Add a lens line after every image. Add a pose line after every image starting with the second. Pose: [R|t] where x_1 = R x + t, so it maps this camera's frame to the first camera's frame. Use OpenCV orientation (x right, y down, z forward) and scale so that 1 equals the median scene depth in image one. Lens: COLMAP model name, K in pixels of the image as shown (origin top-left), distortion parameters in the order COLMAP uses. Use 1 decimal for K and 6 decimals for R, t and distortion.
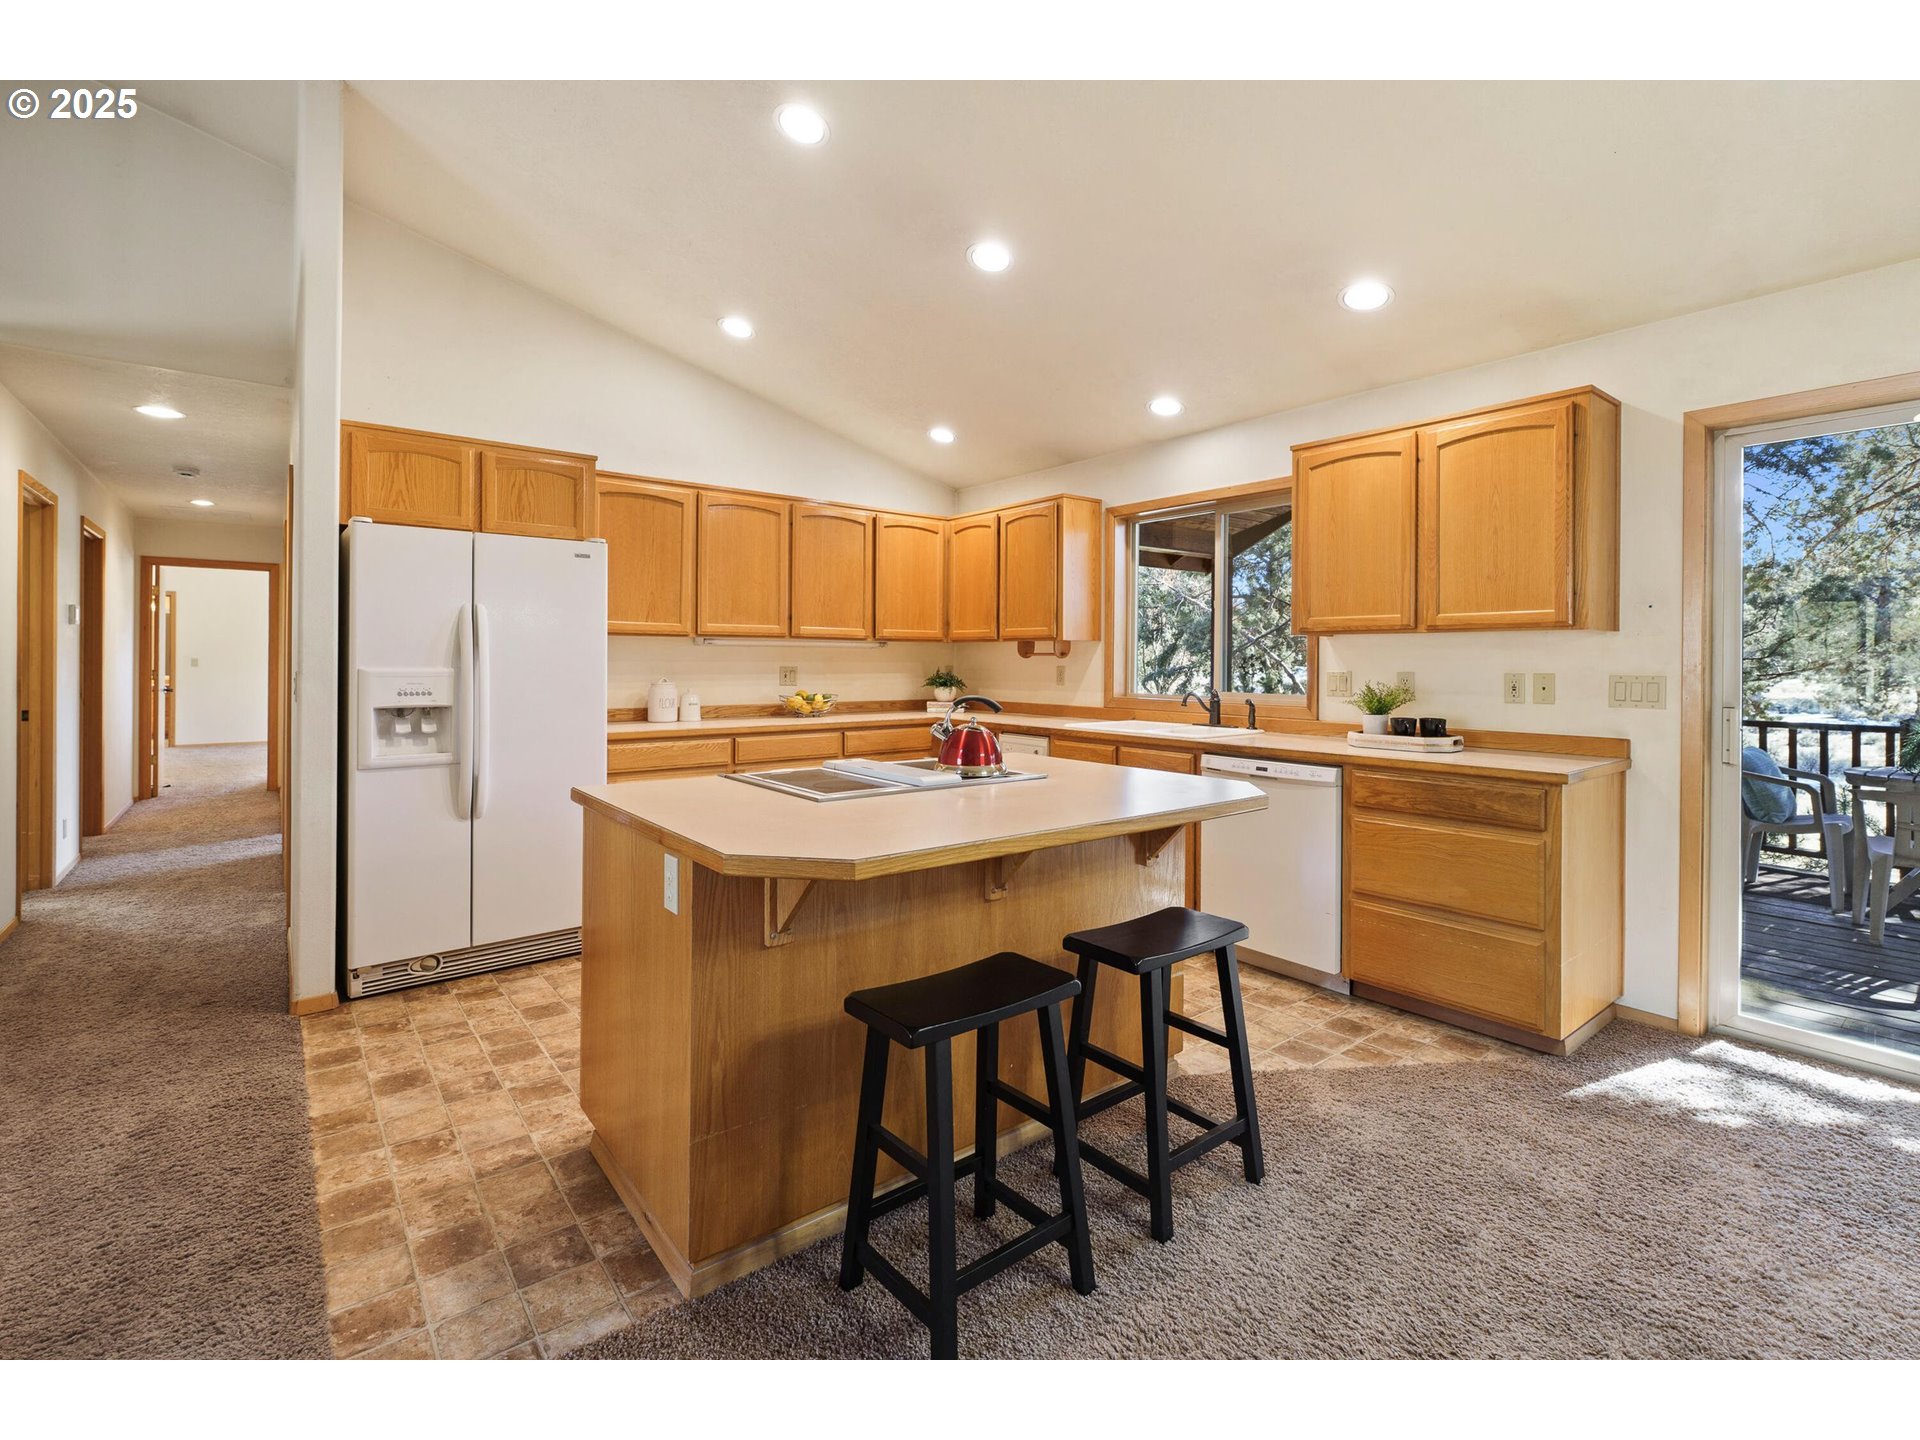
lens RADIAL K [[872.3, 0, 958.4], [0, 872.3, 664.2], [0, 0, 1]] dist [-0.002079, -0.000646]
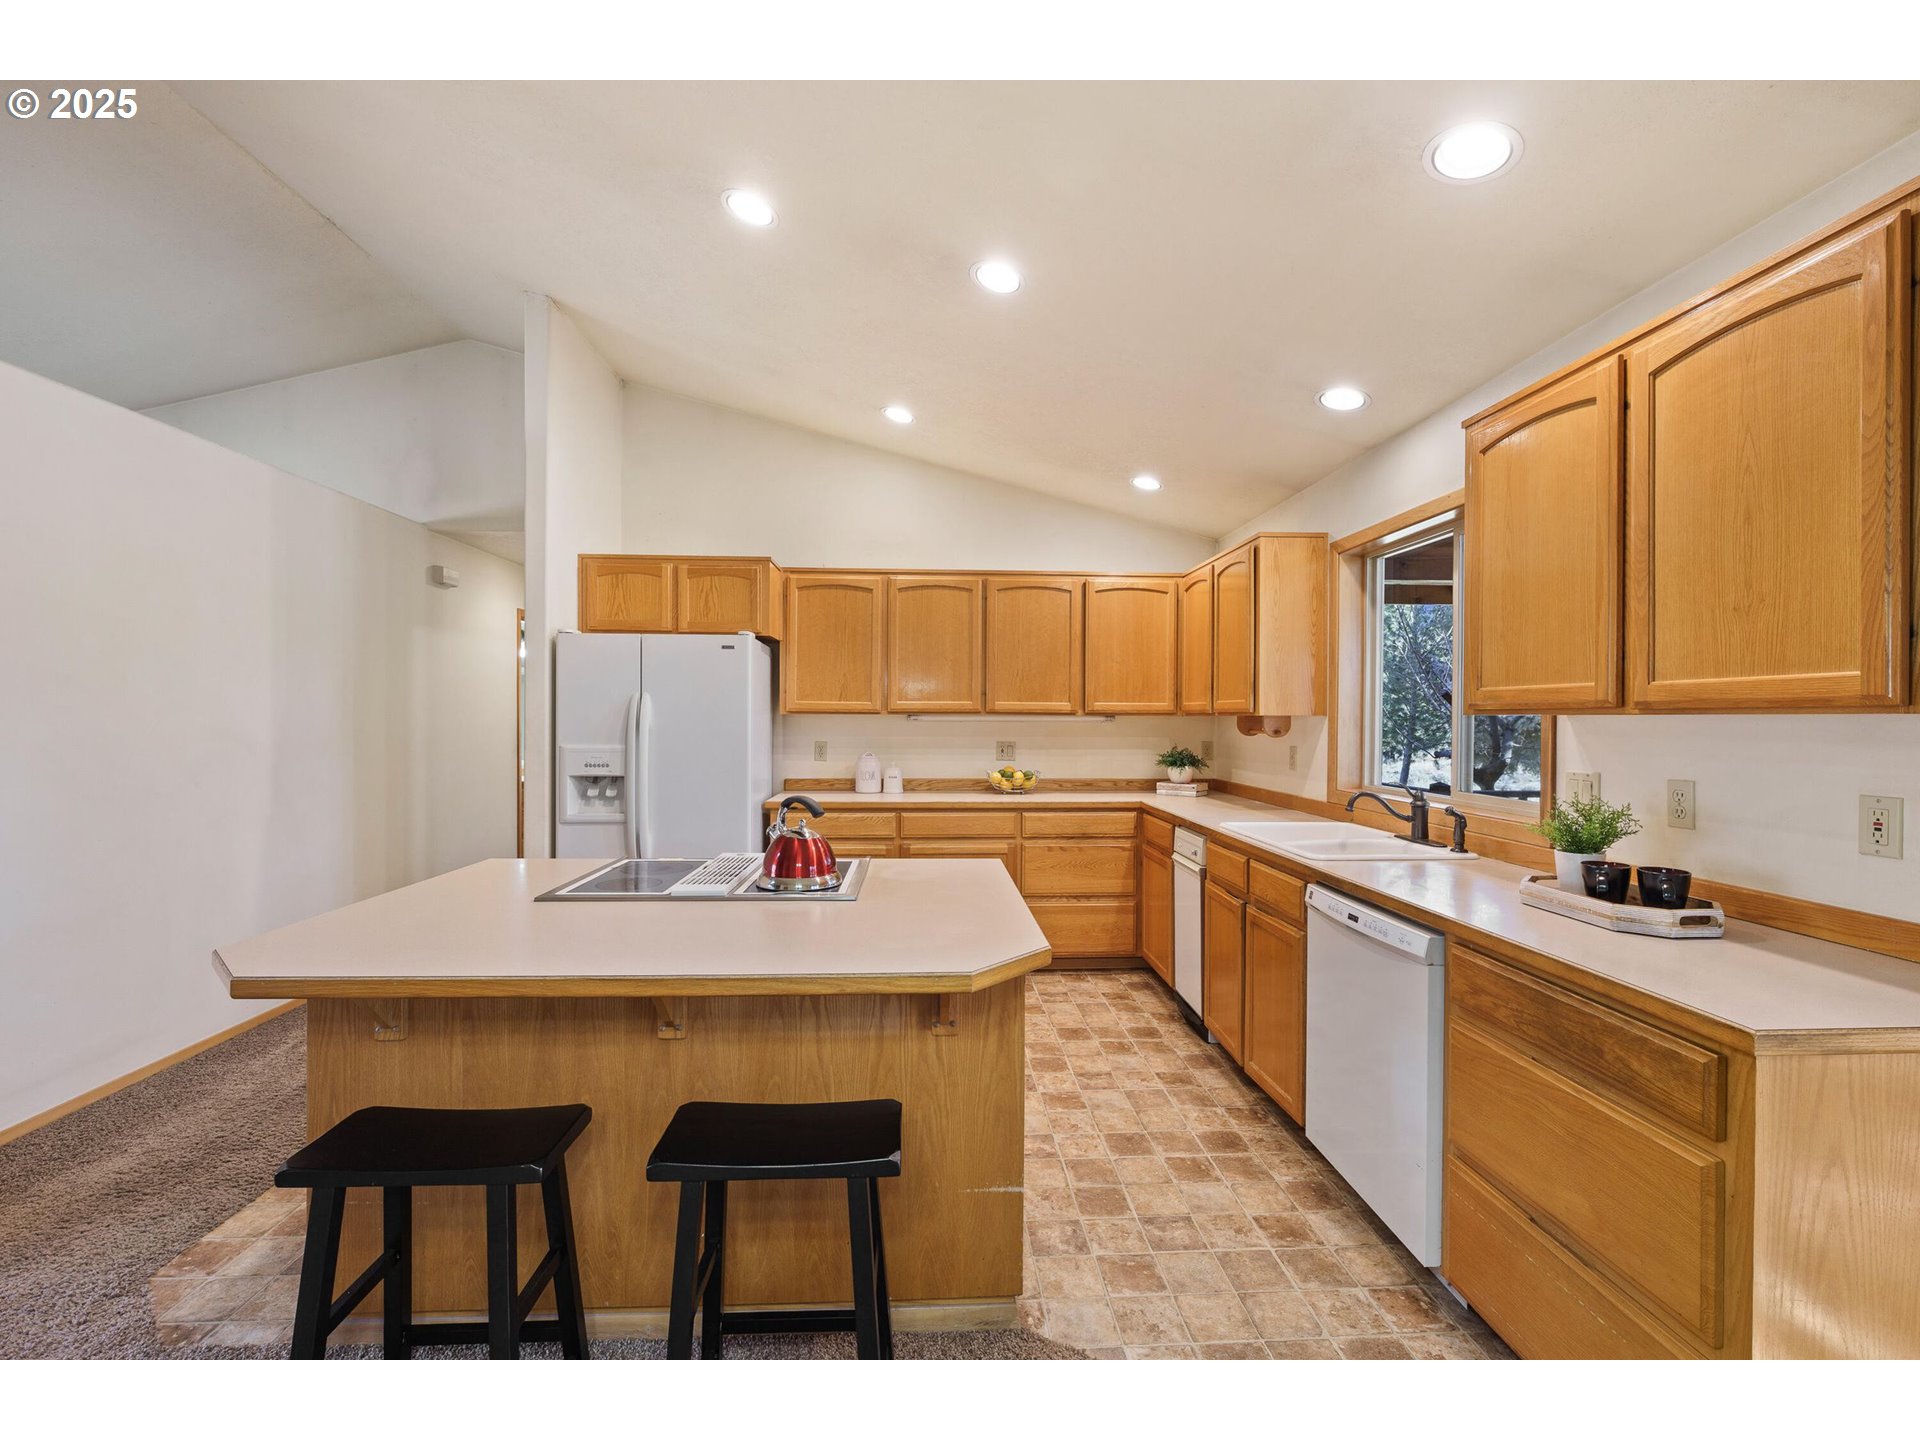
lens RADIAL K [[825.2, 0, 957.7], [0, 825.2, 724.1], [0, 0, 1]] dist [-0.008757, 0.001205]
pose [[0.814391, 0.003443, -0.580307, 0.468250], [-0.003019, 0.999994, 0.001696, -0.028304], [0.580309, 0.000371, 0.814396, 0.312300]]
